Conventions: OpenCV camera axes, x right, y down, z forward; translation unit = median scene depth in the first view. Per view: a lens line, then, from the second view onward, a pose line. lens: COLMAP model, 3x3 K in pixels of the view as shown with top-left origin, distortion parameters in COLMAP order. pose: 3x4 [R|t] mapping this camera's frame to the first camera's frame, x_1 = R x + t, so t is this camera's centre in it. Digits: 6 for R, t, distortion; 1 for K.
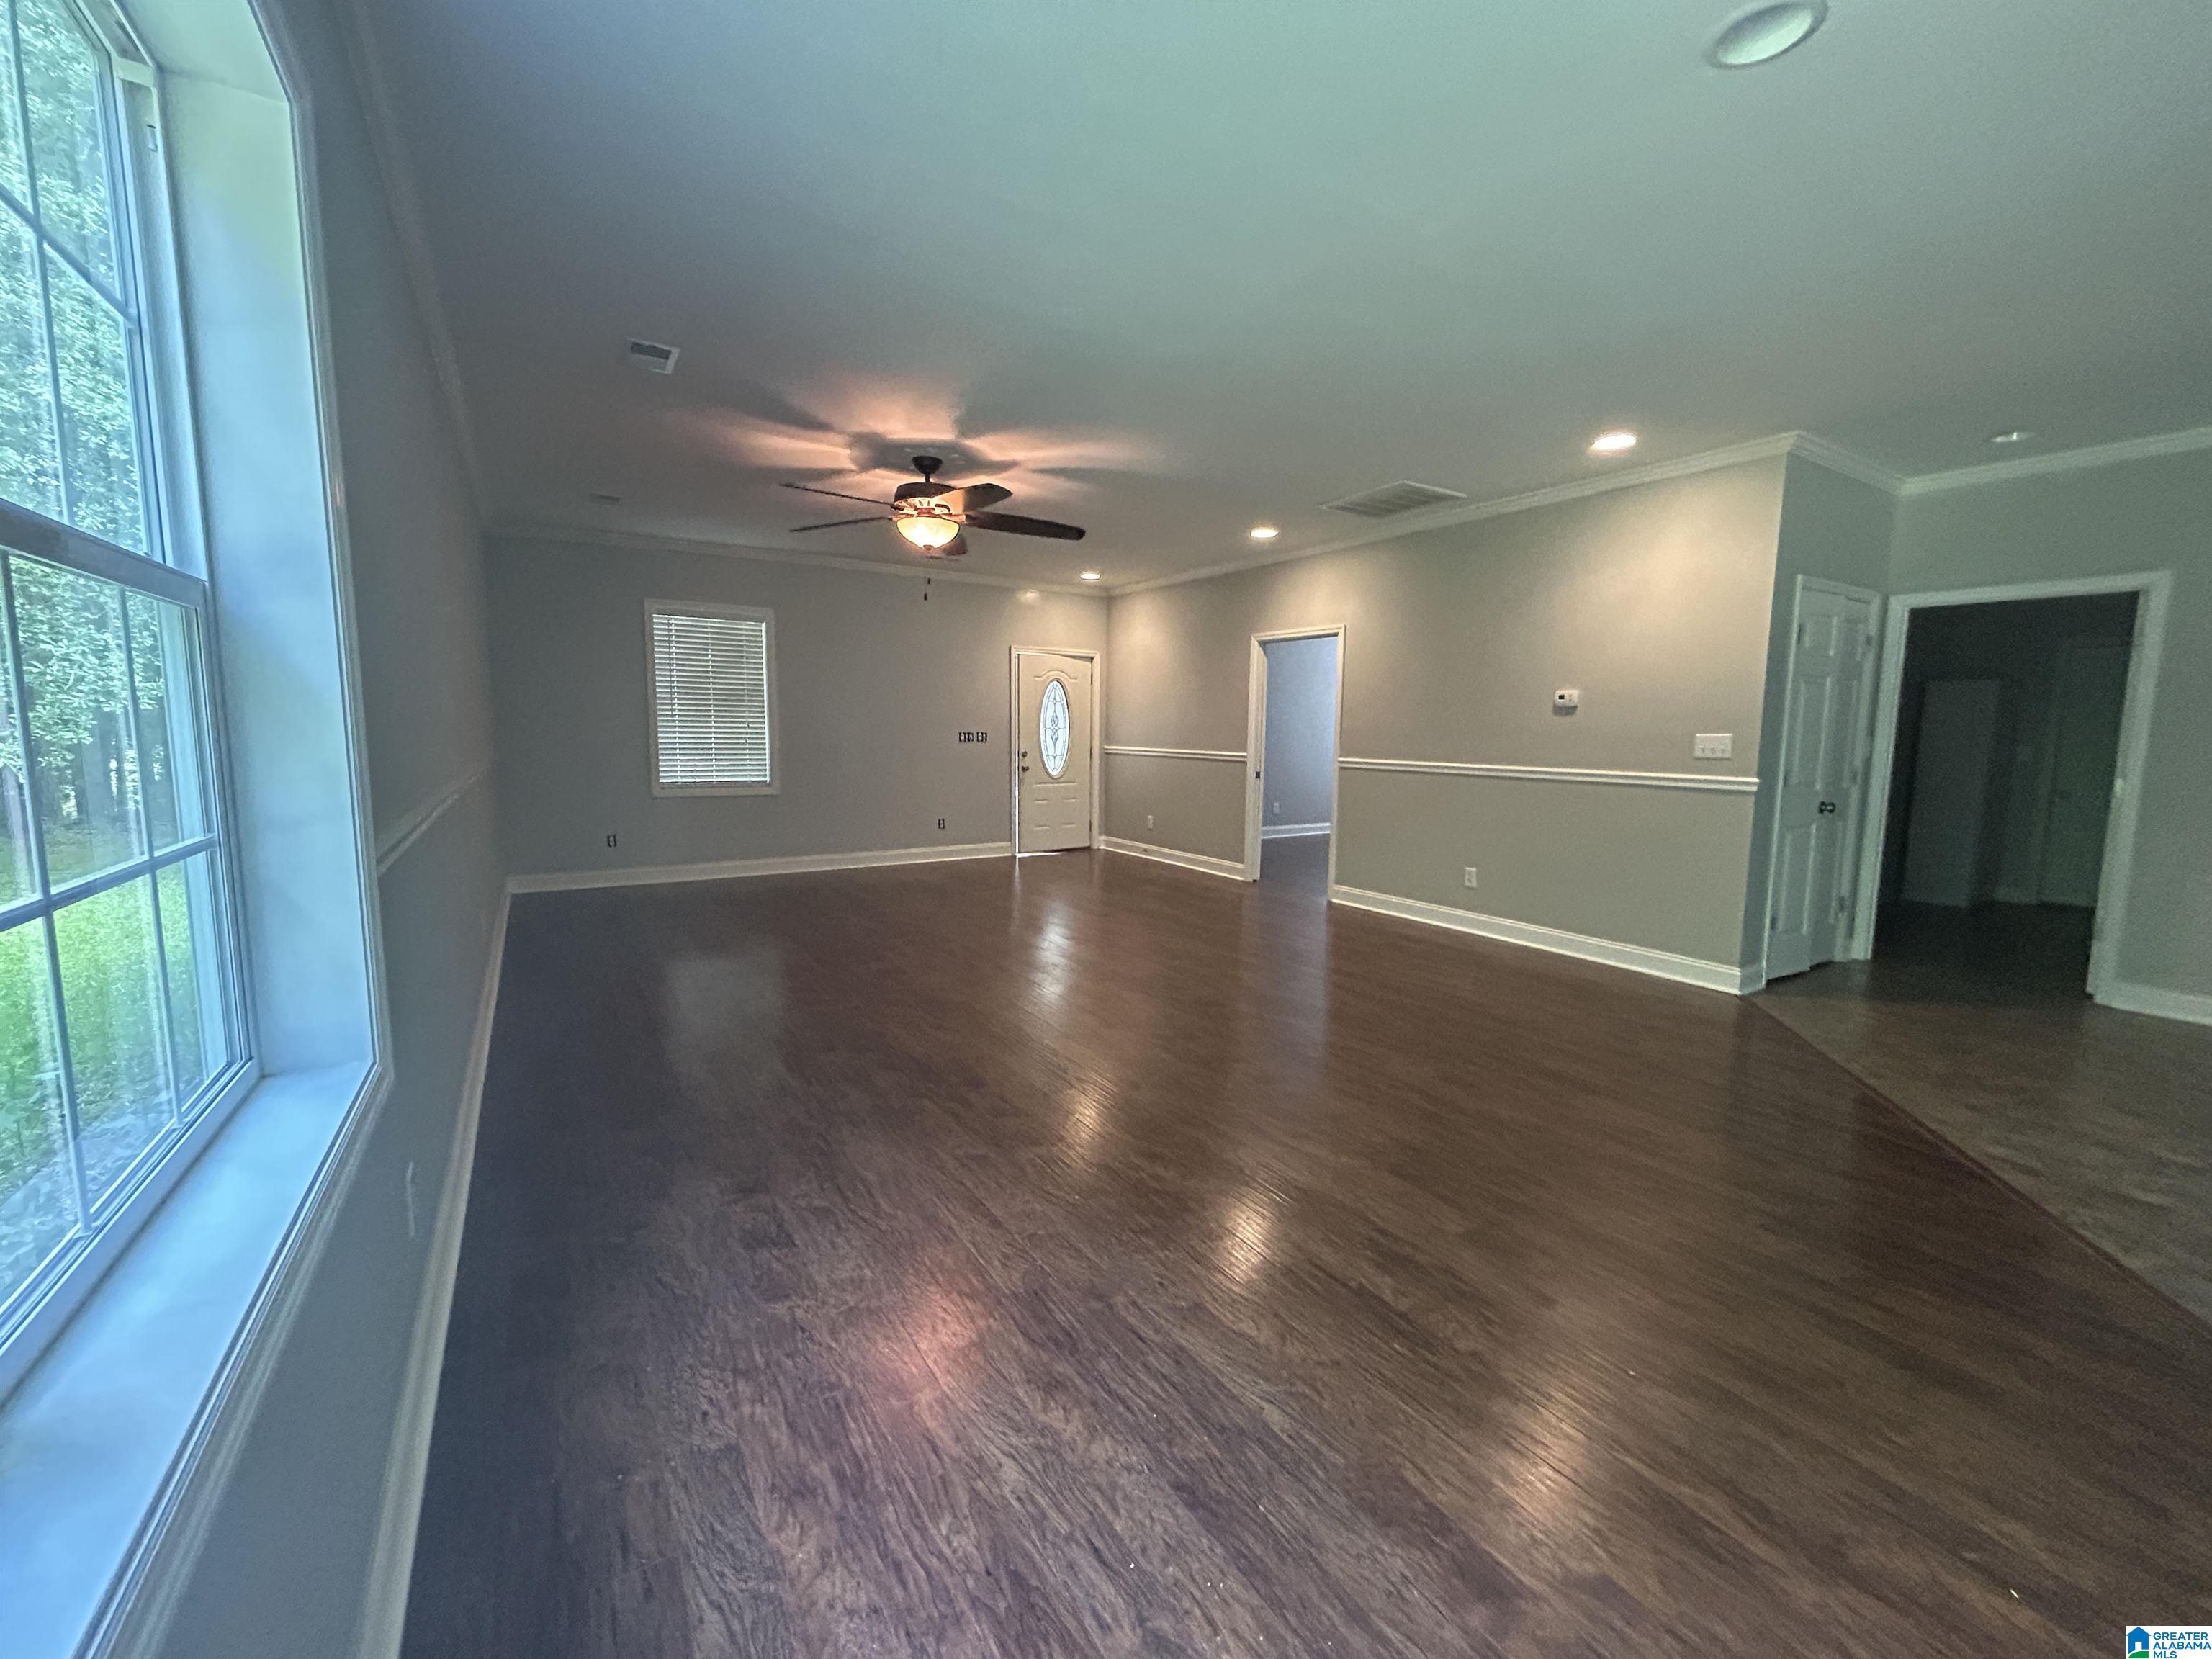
lens RADIAL K [[895.6, 0, 1109.8], [0, 895.6, 830.0], [0, 0, 1]] dist [-0.000532, -0.000118]
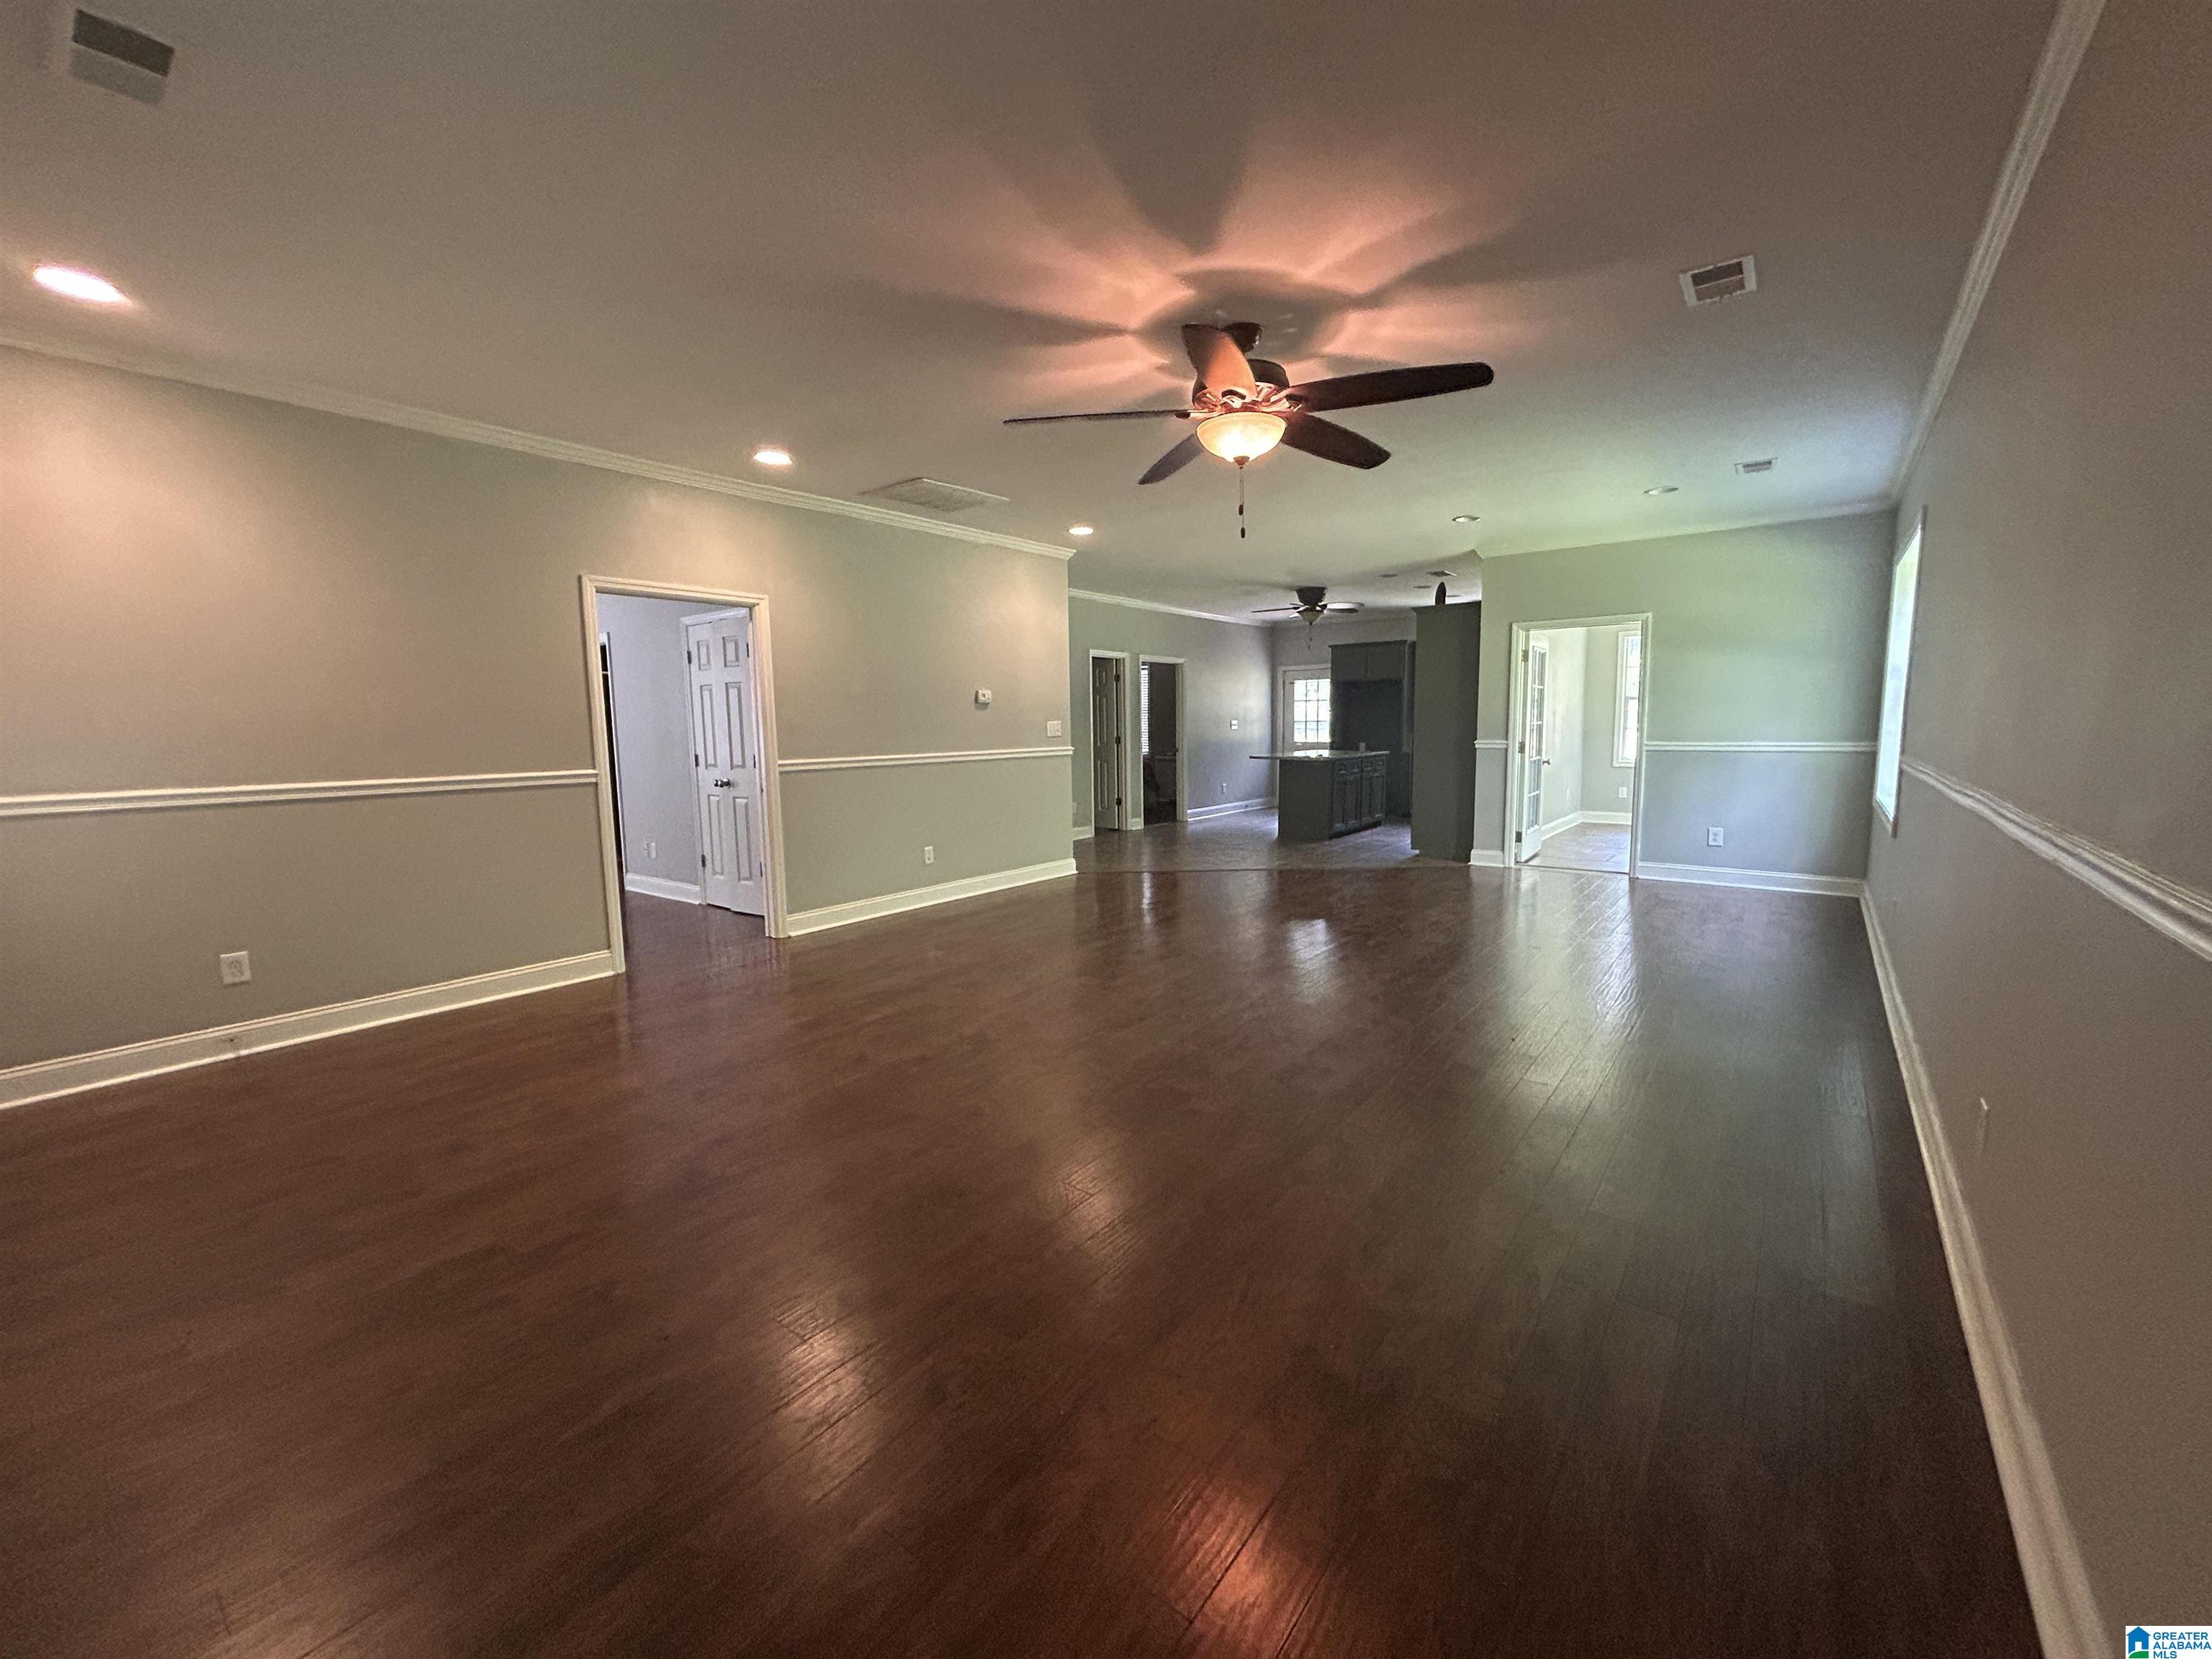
lens RADIAL K [[895.6, 0, 1109.1], [0, 895.6, 822.3], [0, 0, 1]] dist [-0.000532, -0.000118]
pose [[-0.335355, -0.121441, 0.934232, -0.708796], [0.112279, 0.979437, 0.167621, -0.149440], [-0.935377, 0.161107, -0.314824, 1.135290]]
